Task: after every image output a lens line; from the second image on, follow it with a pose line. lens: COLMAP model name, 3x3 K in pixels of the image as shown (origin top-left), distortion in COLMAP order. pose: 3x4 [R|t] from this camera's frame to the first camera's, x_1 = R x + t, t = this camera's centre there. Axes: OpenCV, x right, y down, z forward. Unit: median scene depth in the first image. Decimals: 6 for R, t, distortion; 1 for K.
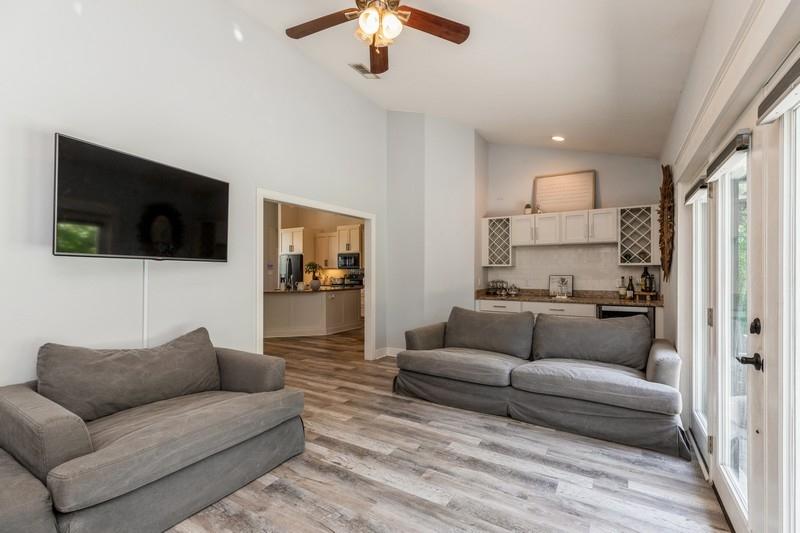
lens RADIAL K [[359.2, 0, 402.6], [0, 359.2, 271.3], [0, 0, 1]] dist [0.008671, -0.001928]
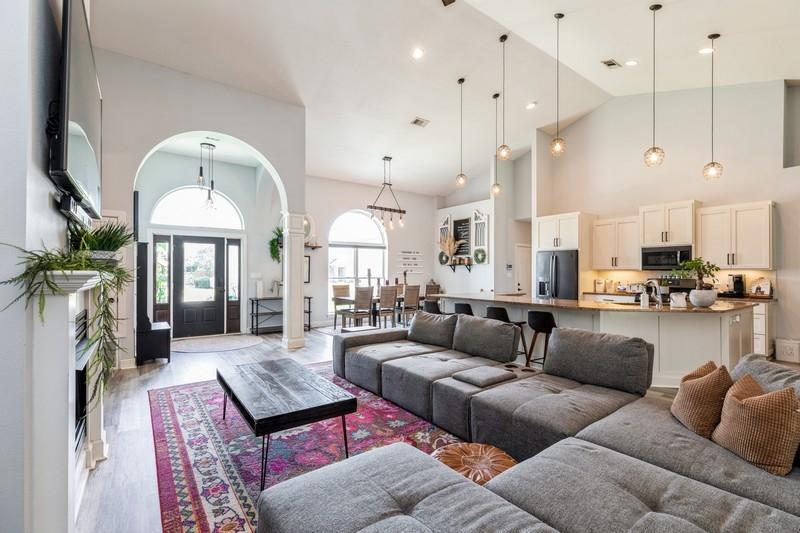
lens RADIAL K [[359.2, 0, 400.5], [0, 359.2, 268.9], [0, 0, 1]] dist [0.008671, -0.001928]
pose [[0.922417, 0.003312, -0.386181, -0.340092], [-0.007716, 0.999922, -0.009854, 0.000181], [0.386118, 0.012070, 0.922371, 0.221934]]
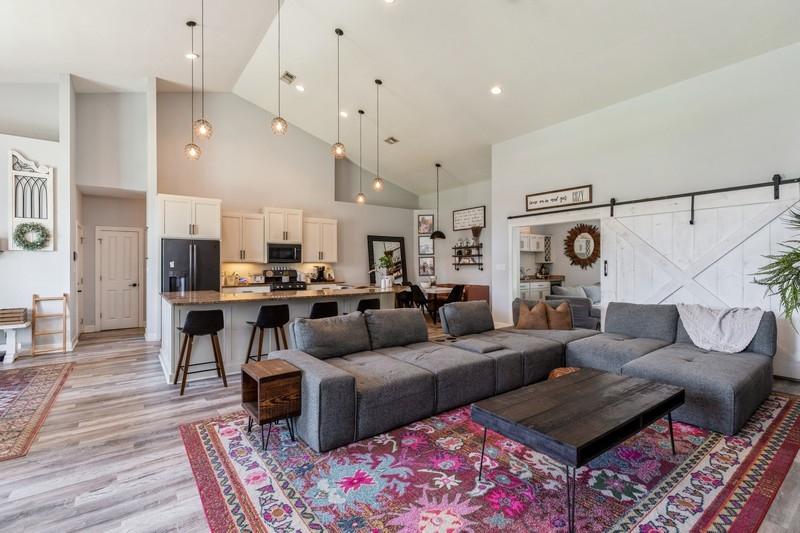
lens RADIAL K [[359.2, 0, 394.3], [0, 359.2, 271.0], [0, 0, 1]] dist [0.008671, -0.001928]
pose [[0.390274, -0.011884, 0.920622, -0.794255], [0.001246, 0.999923, 0.012379, 0.001005], [-0.920698, -0.003685, 0.390259, 0.465866]]
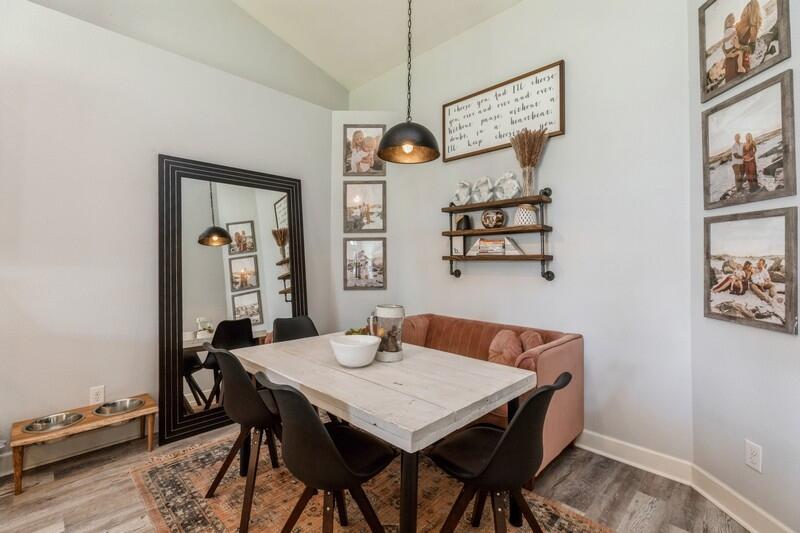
lens RADIAL K [[359.2, 0, 393.9], [0, 359.2, 249.9], [0, 0, 1]] dist [0.008671, -0.001928]
pose [[0.240450, 0.032939, 0.970102, -0.151481], [-0.006846, 0.999457, -0.032238, -0.001807], [-0.970637, 0.001111, 0.240545, 0.667958]]
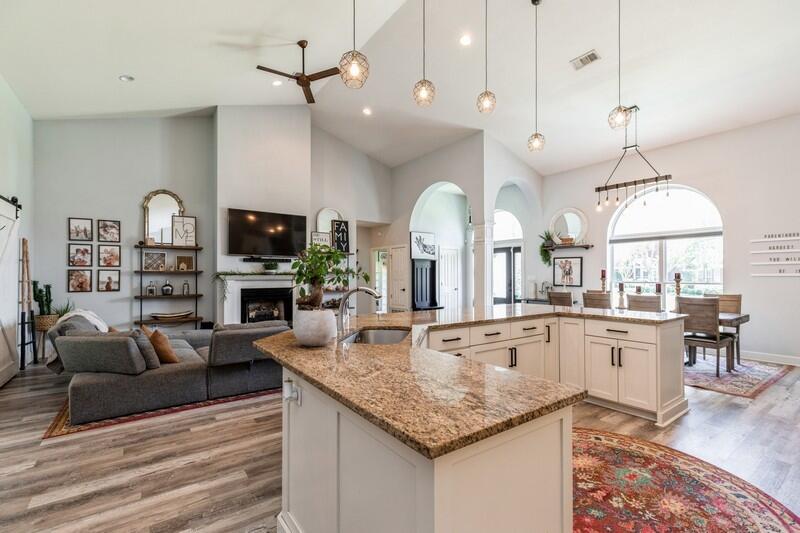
lens RADIAL K [[359.2, 0, 398.2], [0, 359.2, 270.9], [0, 0, 1]] dist [0.008671, -0.001928]
pose [[-0.385900, -0.005979, -0.922521, -0.010855], [0.002957, 0.999966, -0.007718, -0.002532], [0.922536, -0.005706, -0.385869, 0.857976]]
